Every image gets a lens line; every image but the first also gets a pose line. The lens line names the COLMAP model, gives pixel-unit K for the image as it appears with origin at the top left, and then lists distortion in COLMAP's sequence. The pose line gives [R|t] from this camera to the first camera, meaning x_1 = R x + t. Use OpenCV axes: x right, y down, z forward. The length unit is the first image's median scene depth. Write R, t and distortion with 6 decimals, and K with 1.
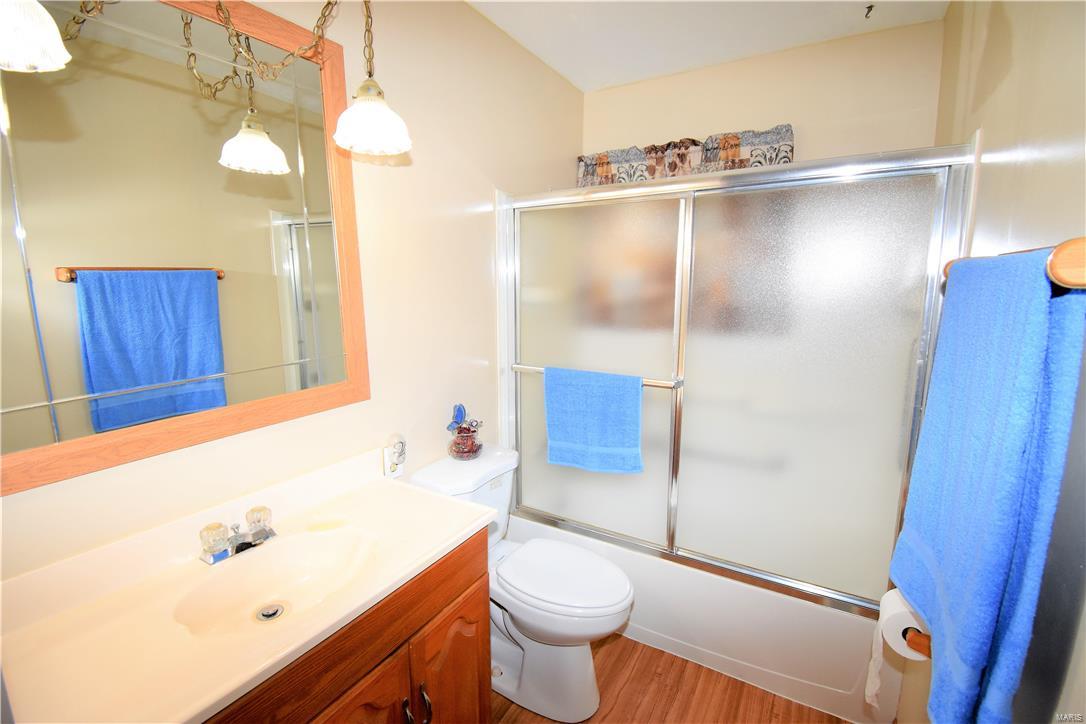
lens RADIAL K [[484.6, 0, 543.0], [0, 484.6, 362.0], [0, 0, 1]] dist [0.026144, -0.029117]
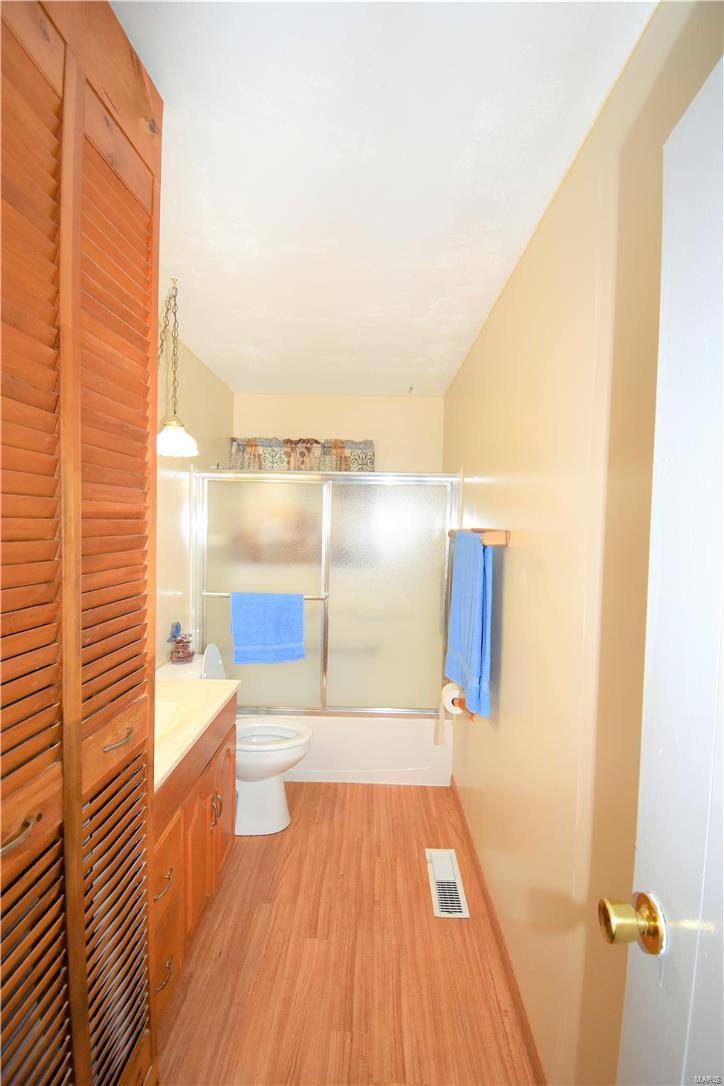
lens RADIAL K [[484.6, 0, 362.0], [0, 484.6, 543.0], [0, 0, 1]] dist [0.026144, -0.029117]
pose [[0.871061, 0.000399, 0.491175, -0.325253], [0.055829, 0.993438, -0.099816, 0.027302], [-0.487992, 0.114367, 0.865323, -0.366263]]
